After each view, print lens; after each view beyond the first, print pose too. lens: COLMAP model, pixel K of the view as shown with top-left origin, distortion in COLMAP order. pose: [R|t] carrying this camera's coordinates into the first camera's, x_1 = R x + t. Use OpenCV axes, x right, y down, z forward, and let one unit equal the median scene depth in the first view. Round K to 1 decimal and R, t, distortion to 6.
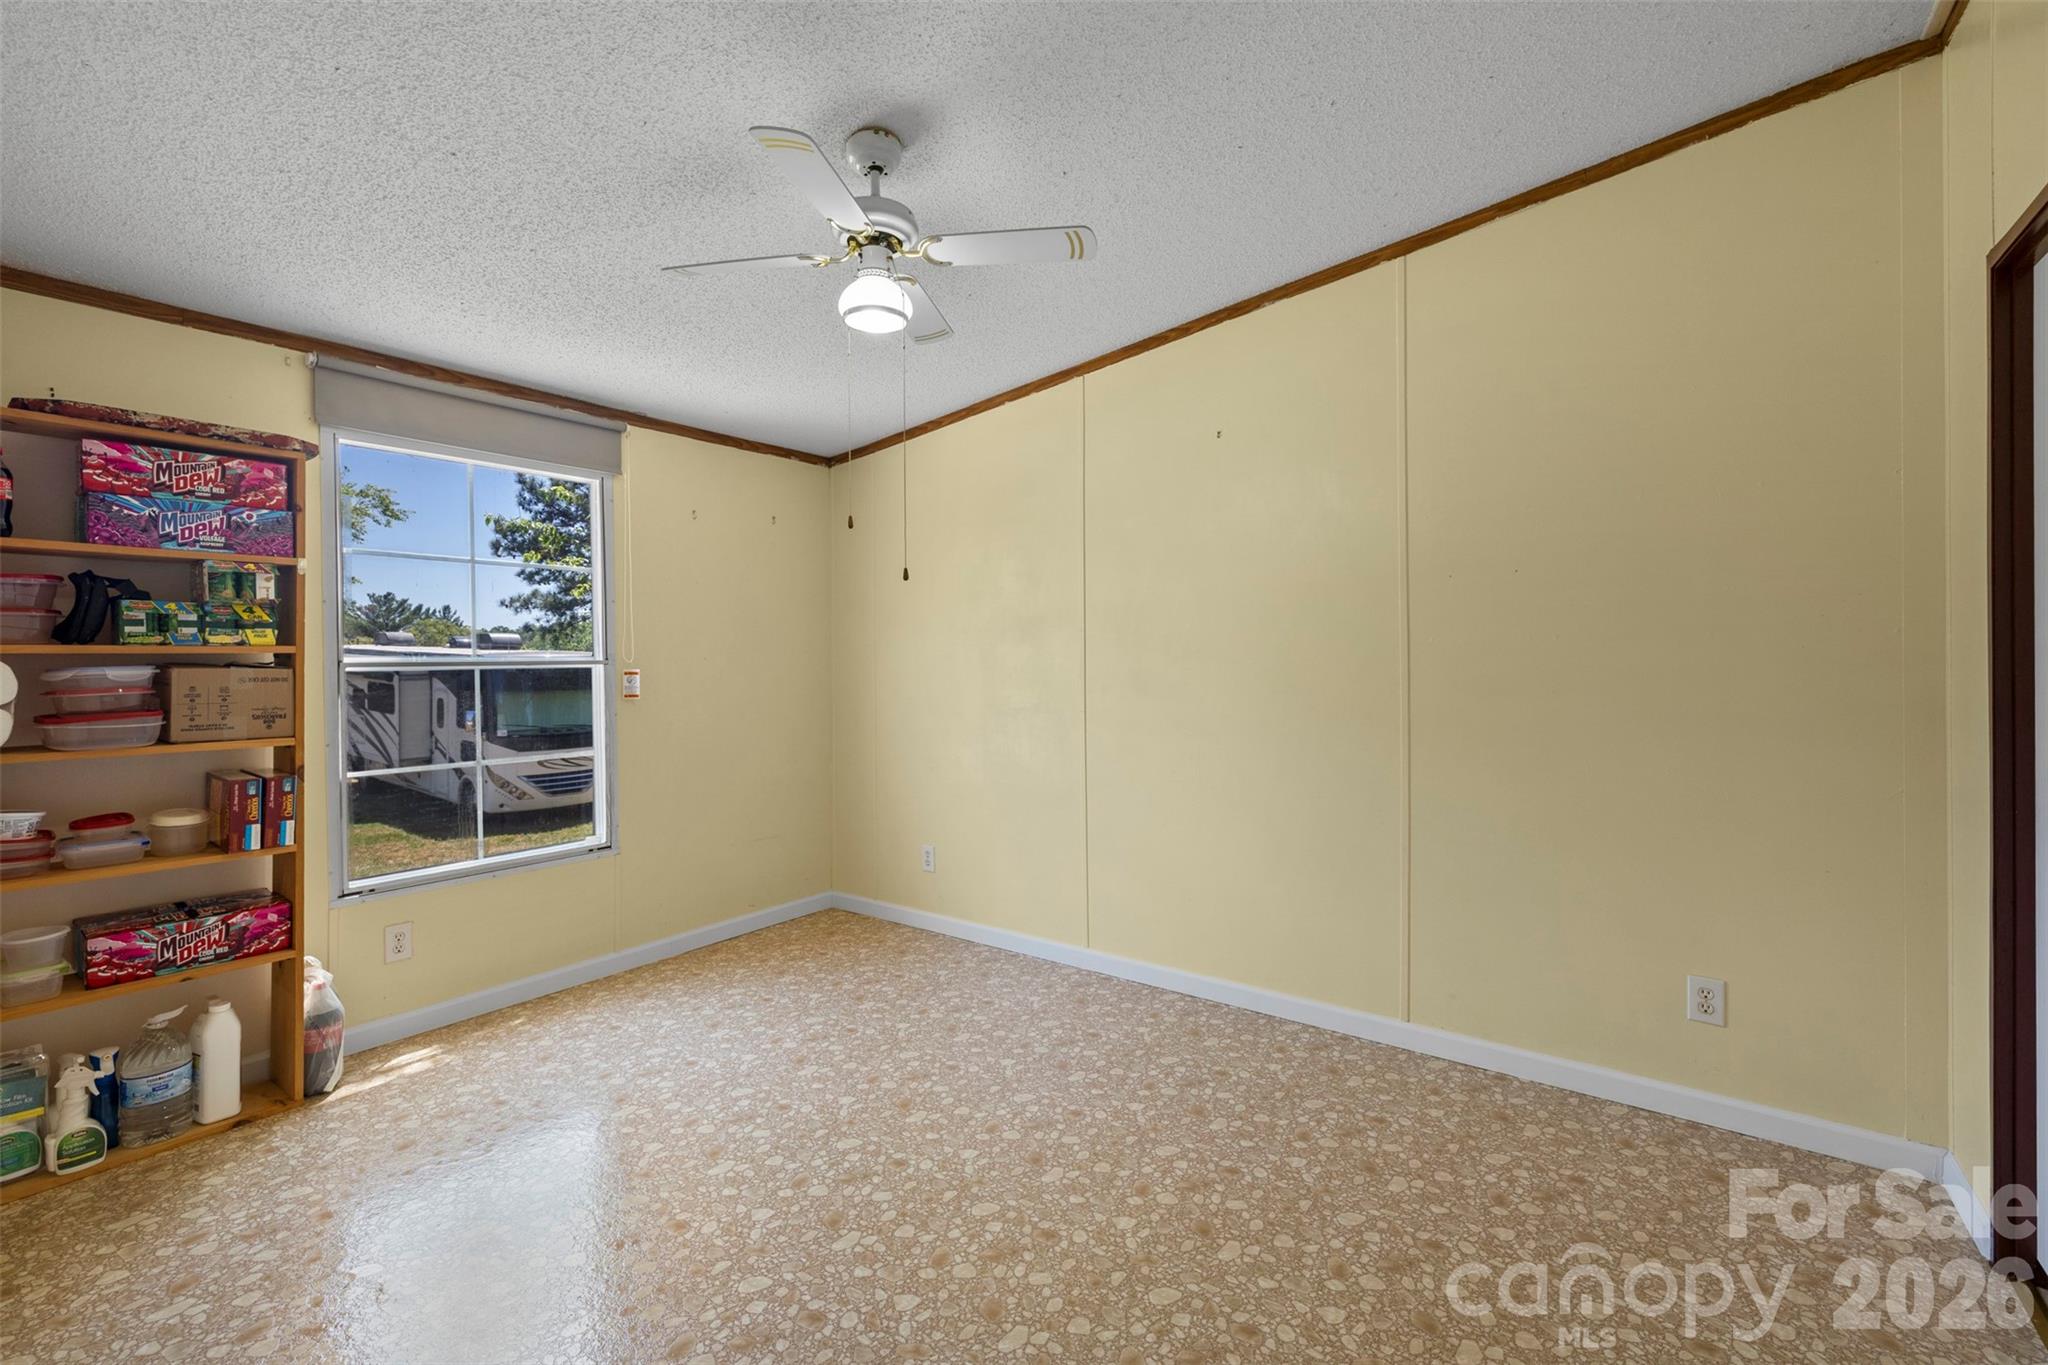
lens RADIAL K [[861.6, 0, 1022.5], [0, 861.6, 651.8], [0, 0, 1]] dist [-0.002607, 0.001767]
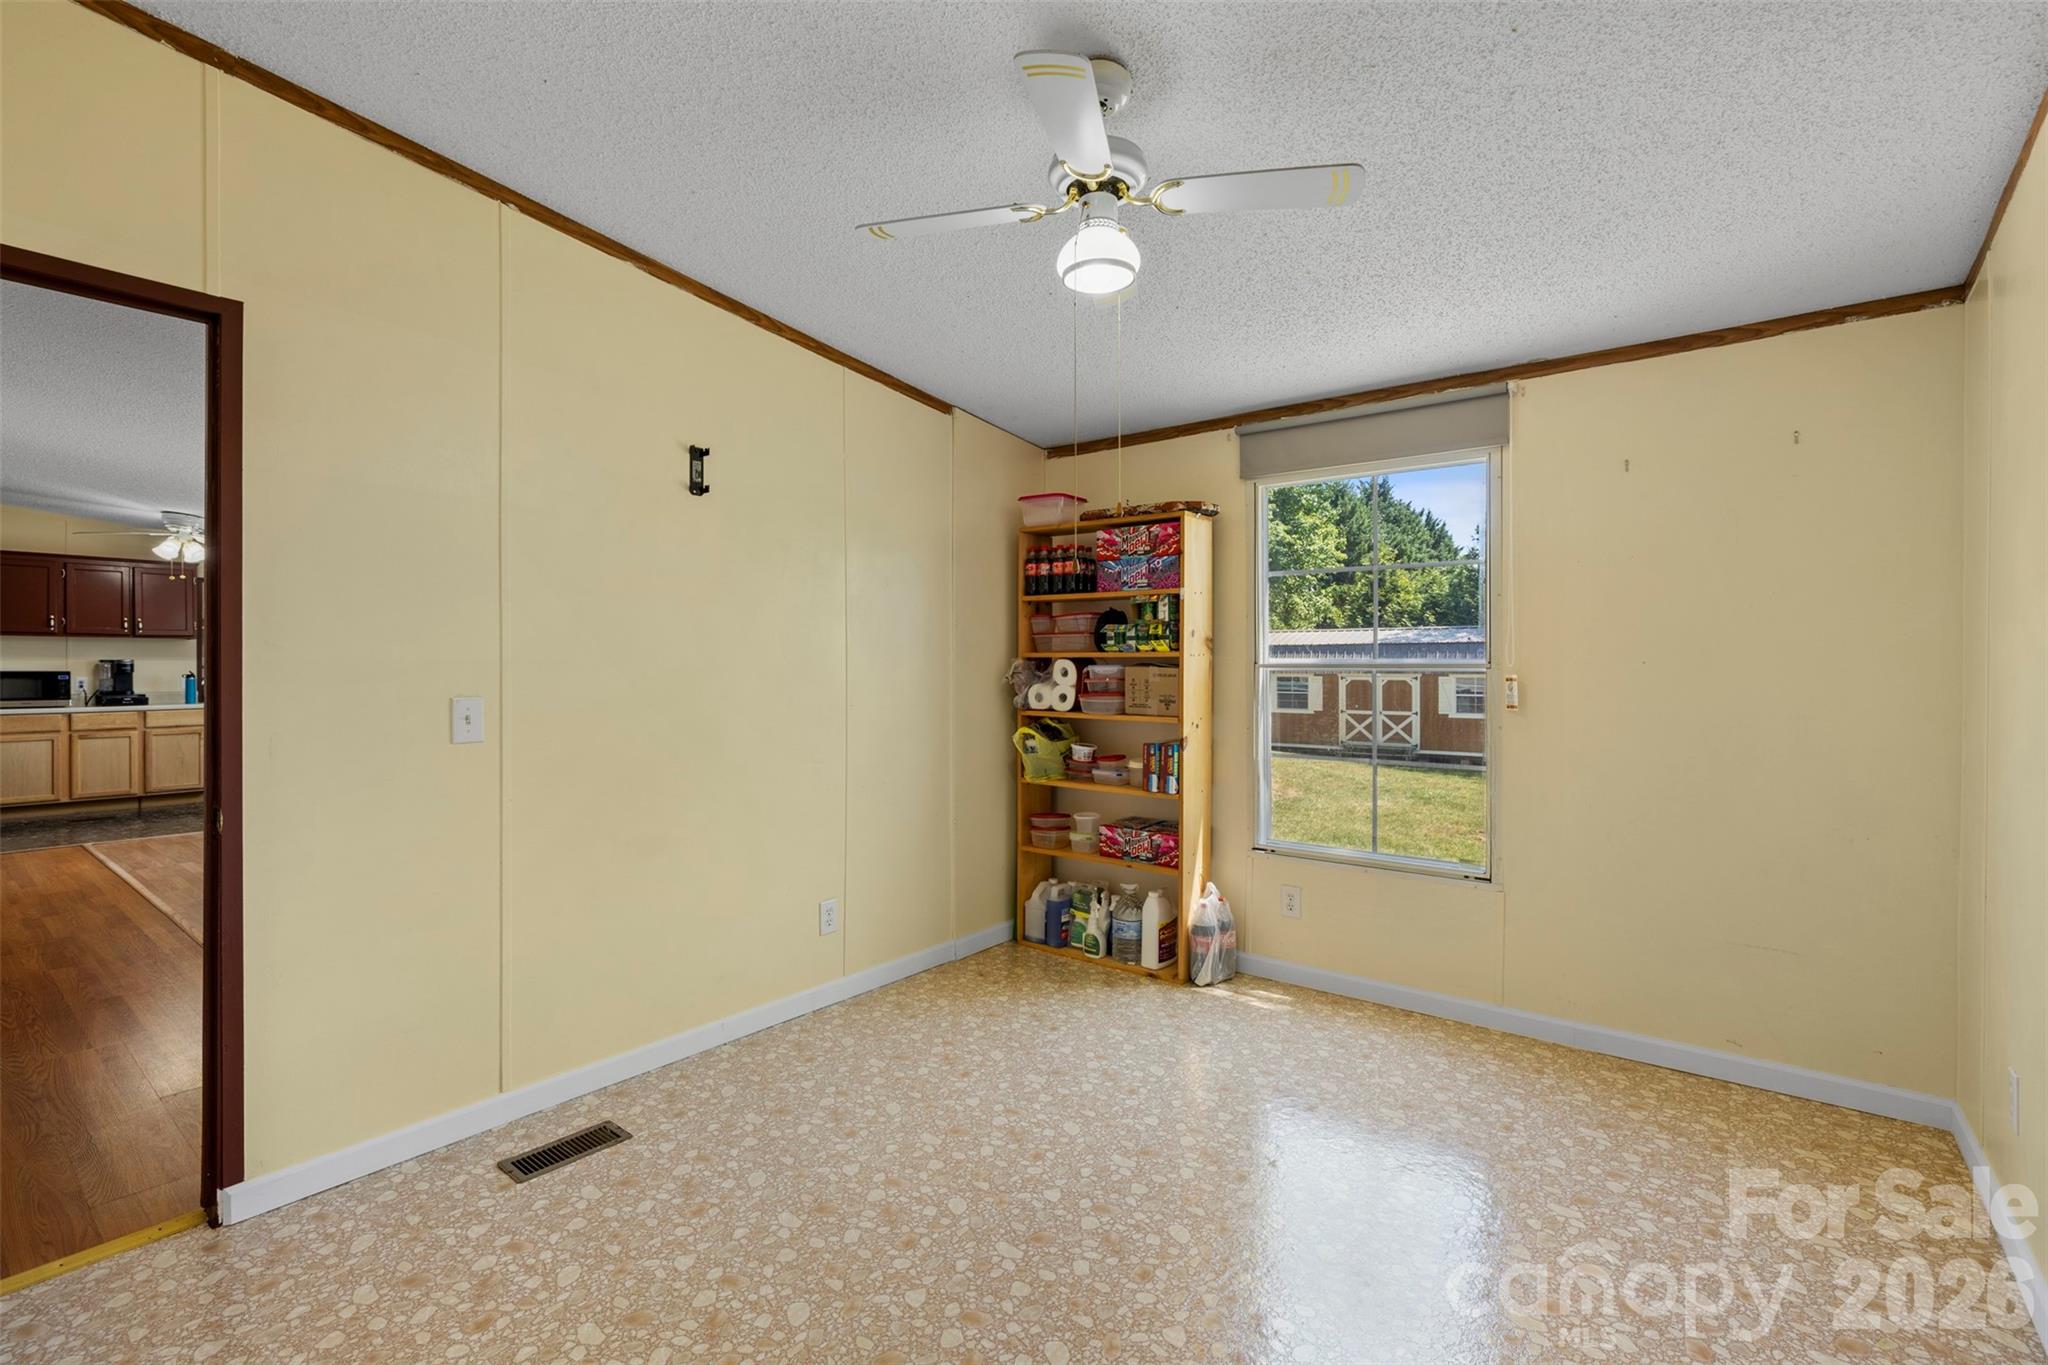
lens RADIAL K [[899.1, 0, 1026.9], [0, 899.1, 669.1], [0, 0, 1]] dist [-0.001862, -0.001096]
pose [[-0.015142, 0.013472, -0.999795, 0.622808], [0.004039, 0.999902, 0.013413, 0.000719], [0.999877, -0.003835, -0.015195, 0.801157]]
